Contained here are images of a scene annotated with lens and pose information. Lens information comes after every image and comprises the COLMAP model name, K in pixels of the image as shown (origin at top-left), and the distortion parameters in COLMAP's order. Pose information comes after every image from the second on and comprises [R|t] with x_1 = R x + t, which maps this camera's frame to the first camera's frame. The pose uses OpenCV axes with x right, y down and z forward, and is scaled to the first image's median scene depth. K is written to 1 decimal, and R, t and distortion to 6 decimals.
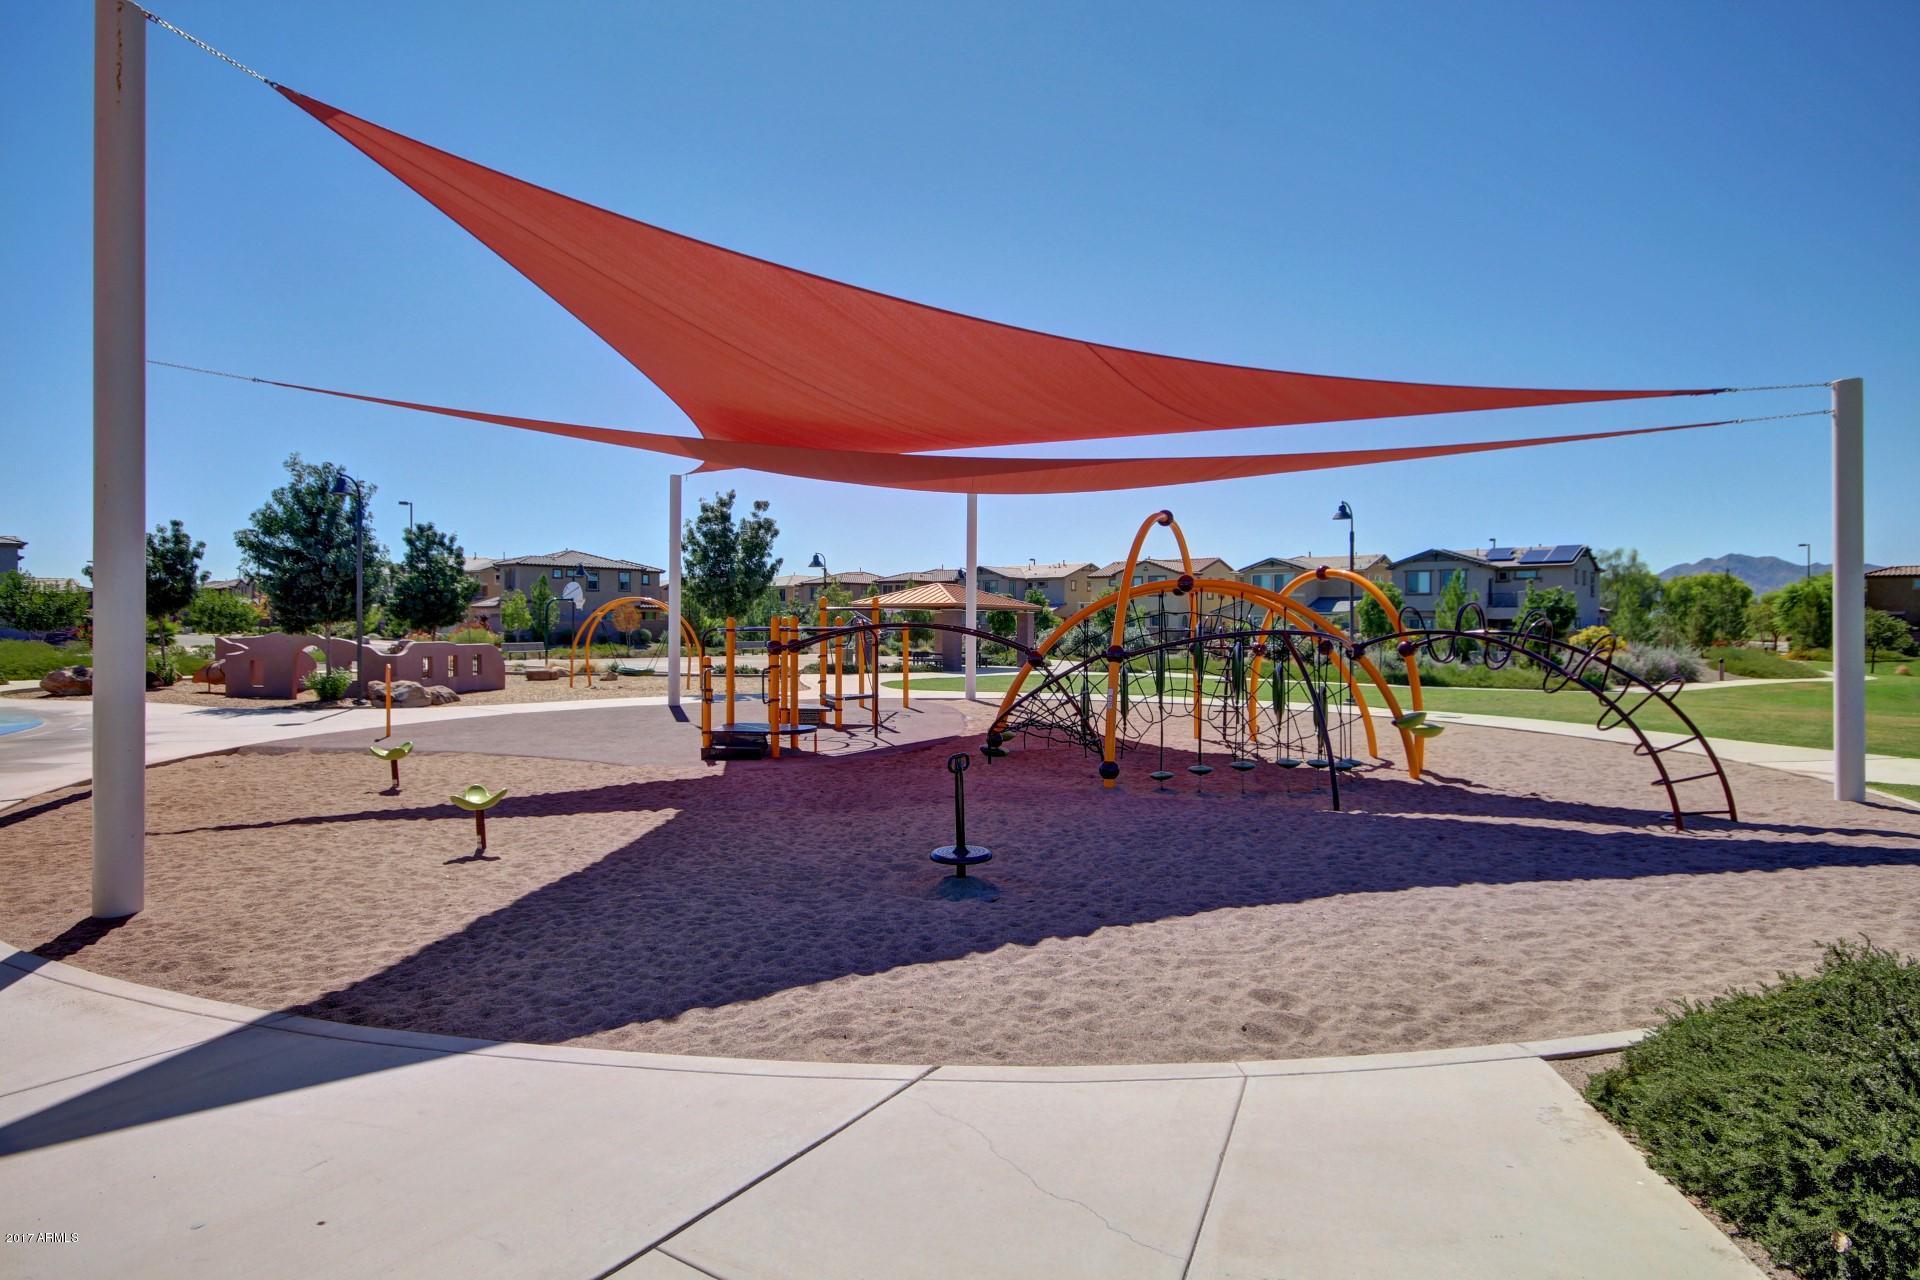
lens RADIAL K [[997.3, 0, 963.3], [0, 997.3, 639.1], [0, 0, 1]] dist [0.005900, 0.000709]
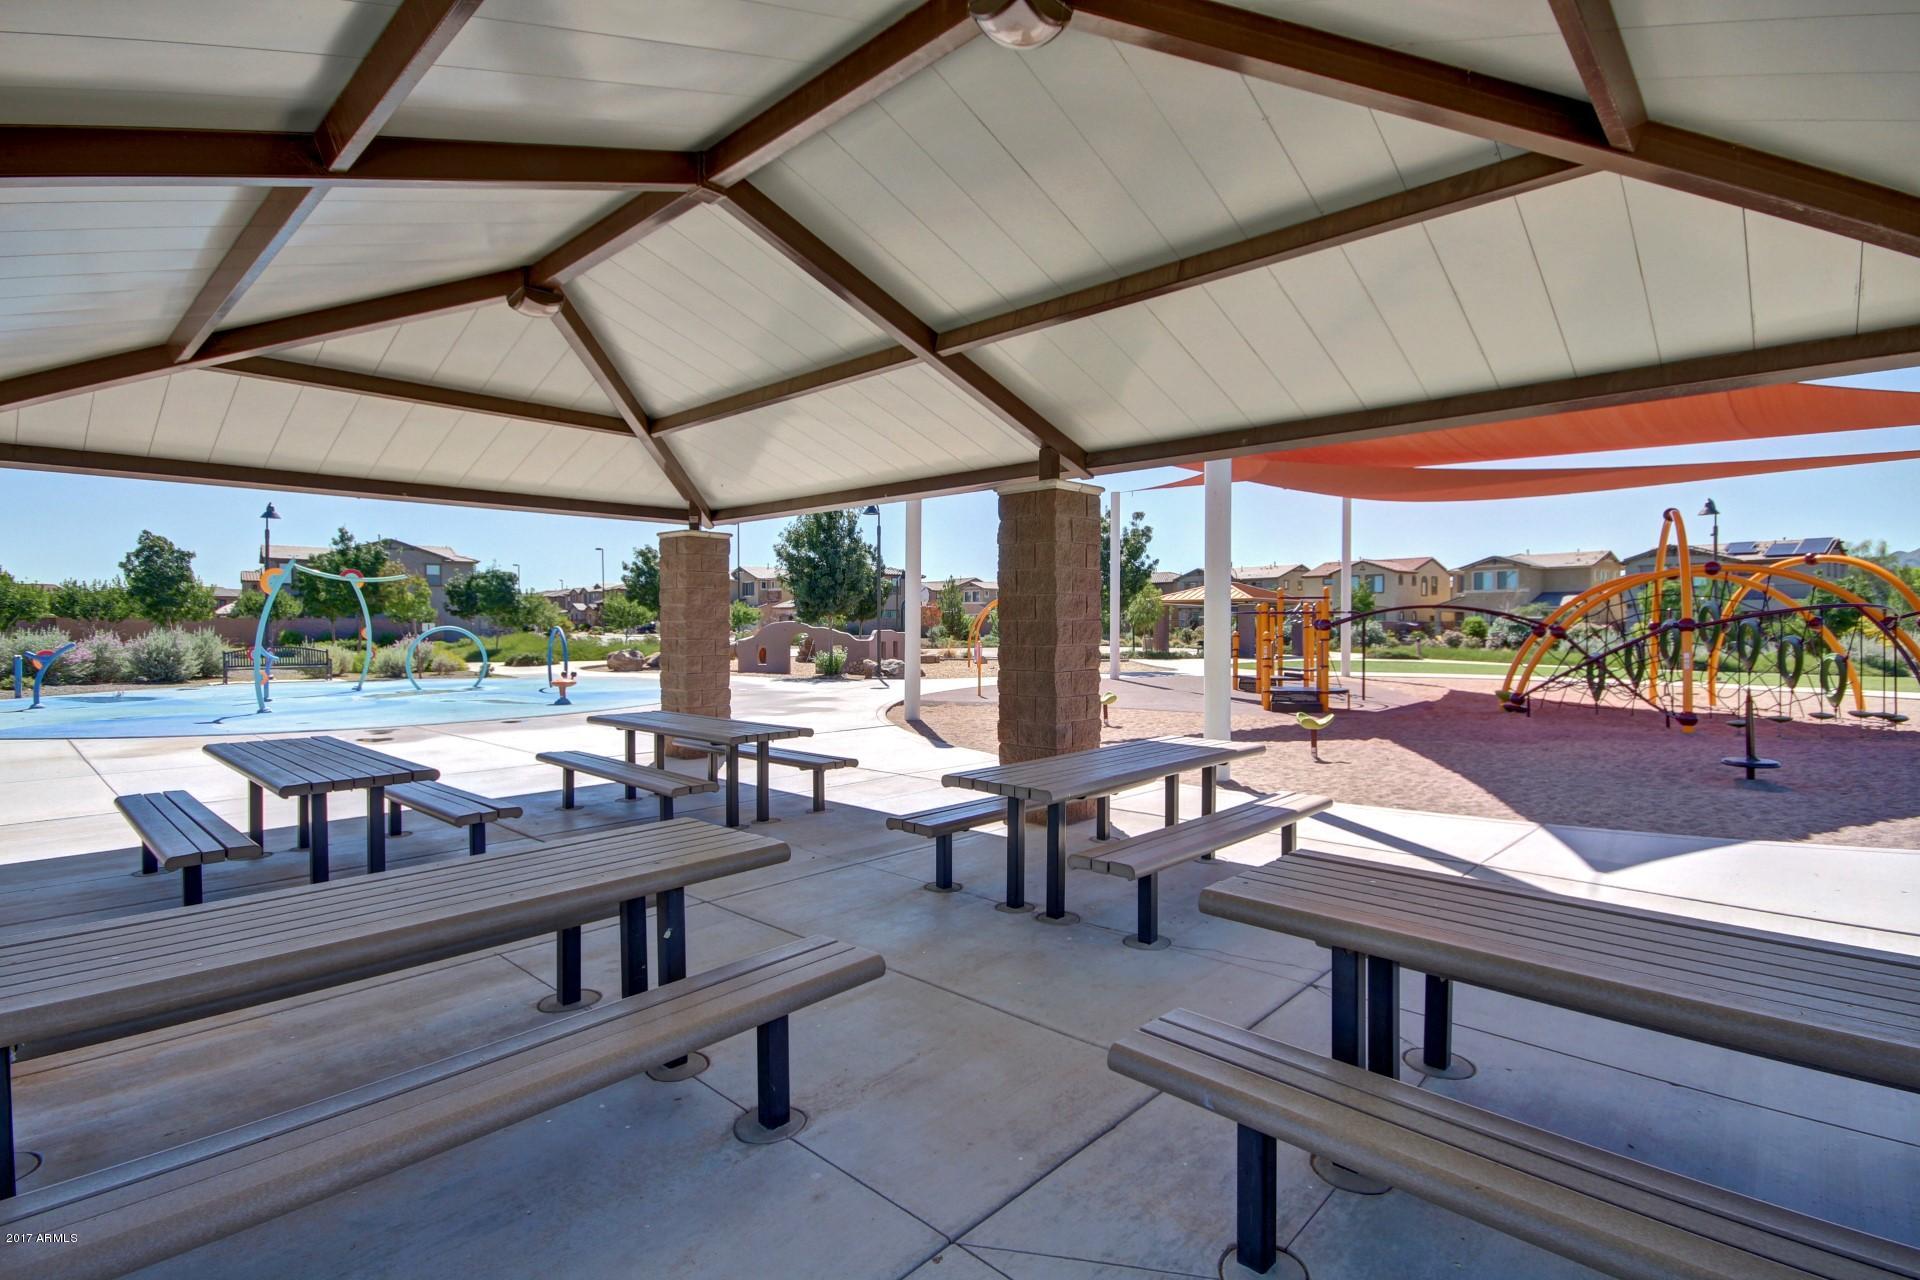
lens RADIAL K [[895.9, 0, 958.1], [0, 895.9, 636.6], [0, 0, 1]] dist [-0.003222, 0.000091]
pose [[0.987416, -0.003330, -0.158107, -0.248896], [0.003096, 0.999994, -0.001728, 0.012747], [0.158112, 0.001216, 0.987420, -0.102902]]
